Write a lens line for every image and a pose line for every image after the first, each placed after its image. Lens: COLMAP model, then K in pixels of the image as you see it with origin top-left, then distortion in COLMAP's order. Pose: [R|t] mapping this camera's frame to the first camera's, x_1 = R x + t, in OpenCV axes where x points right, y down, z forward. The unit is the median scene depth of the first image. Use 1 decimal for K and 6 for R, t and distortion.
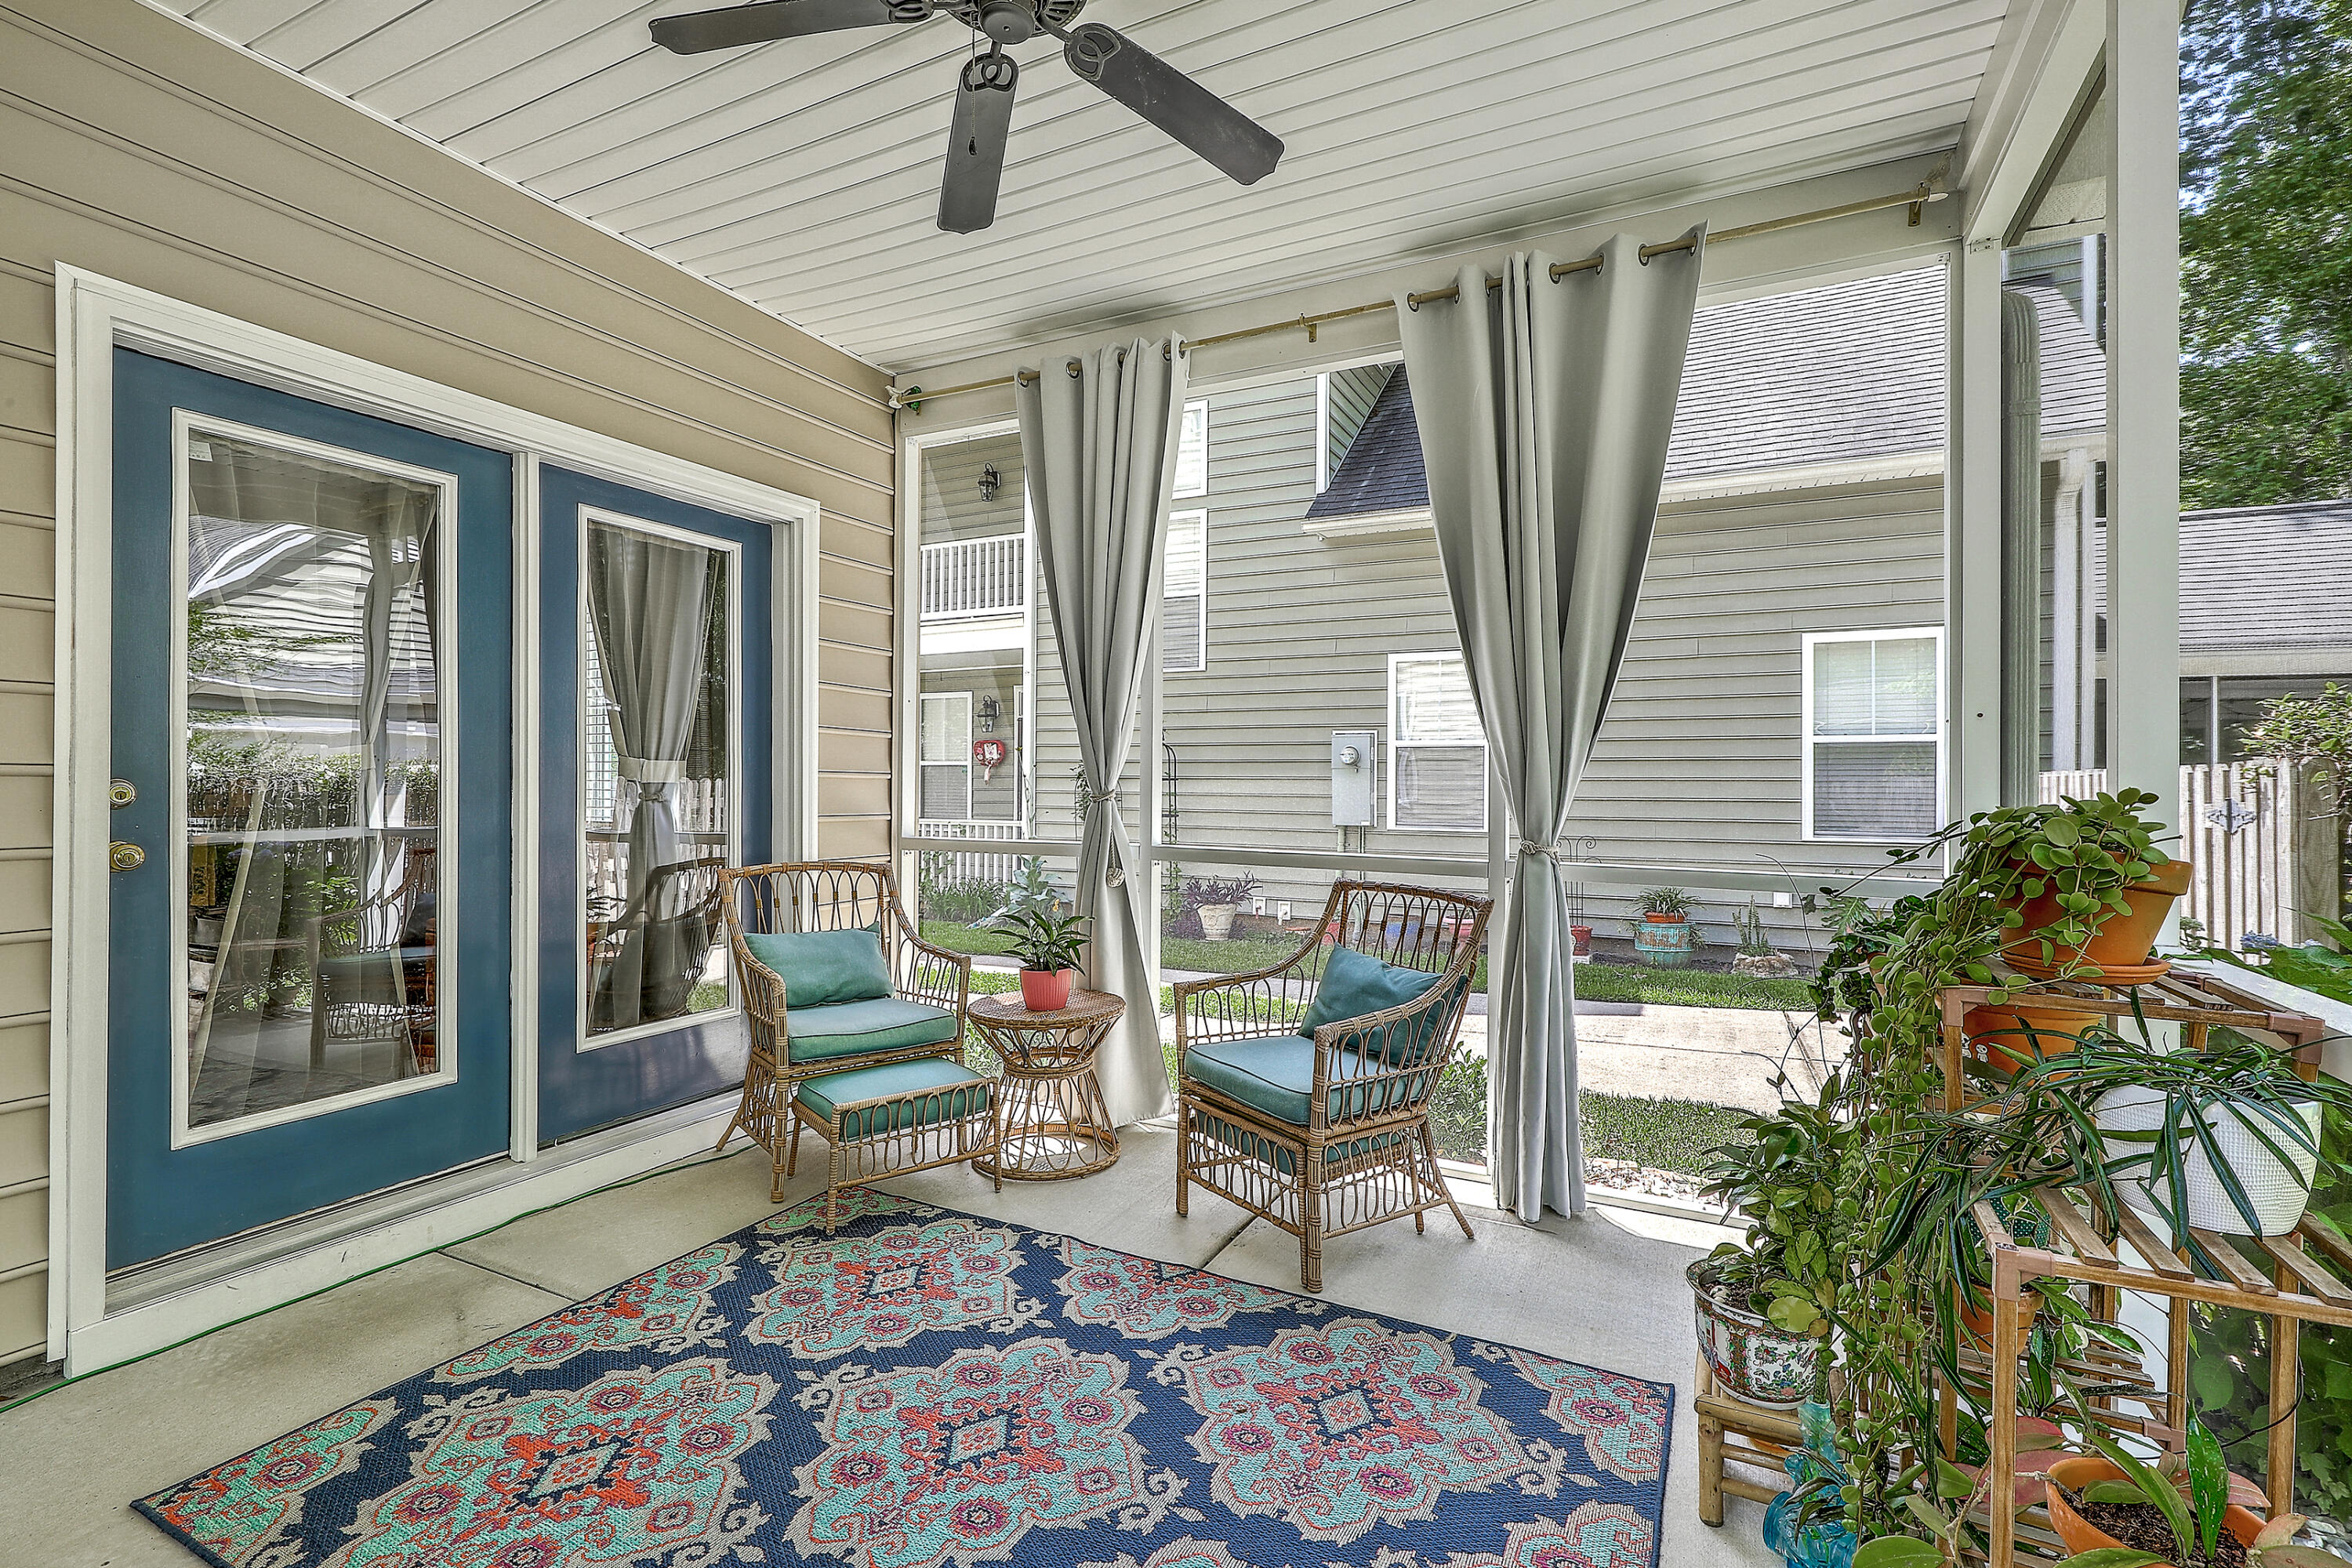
lens RADIAL K [[1064.9, 0, 1190.2], [0, 1064.9, 794.4], [0, 0, 1]] dist [0.000318, 0.000104]
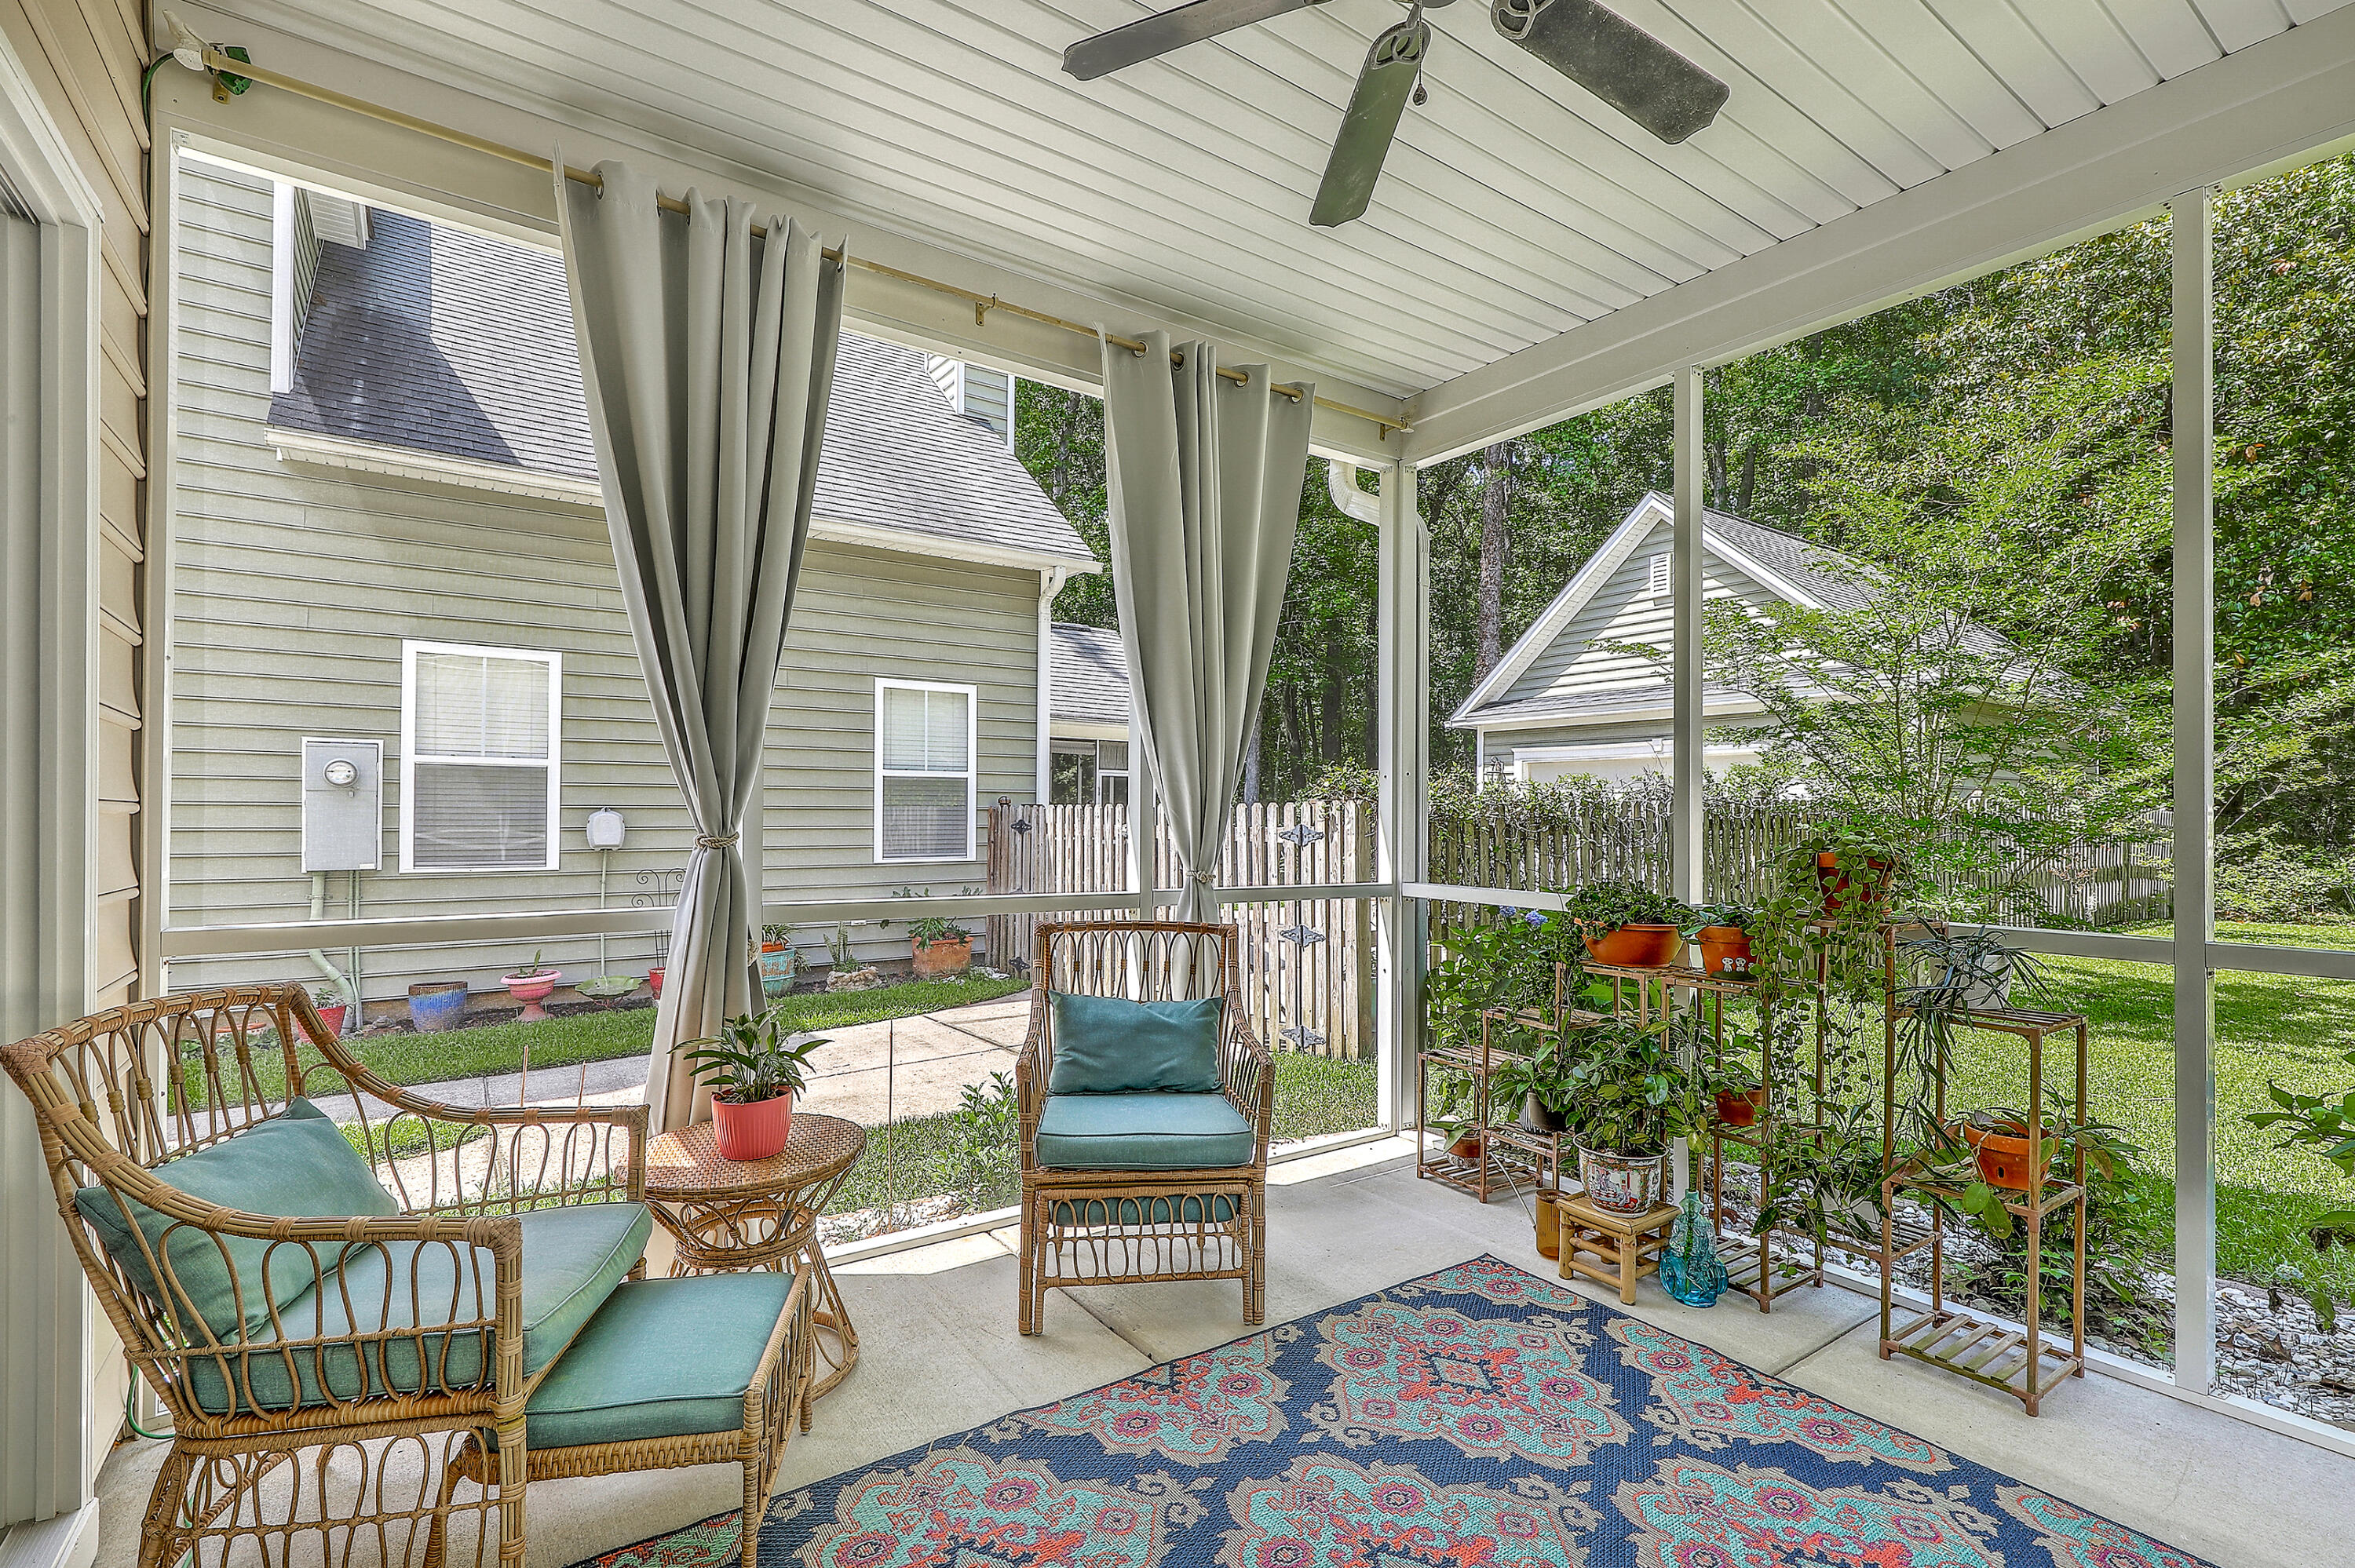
lens RADIAL K [[1065.5, 0, 1191.1], [0, 1065.5, 819.6], [0, 0, 1]] dist [0.002244, 0.000144]
pose [[0.470708, -0.007870, 0.882254, -0.356168], [0.006881, 0.999963, 0.005249, -0.008222], [-0.882262, 0.003600, 0.470745, 0.255385]]
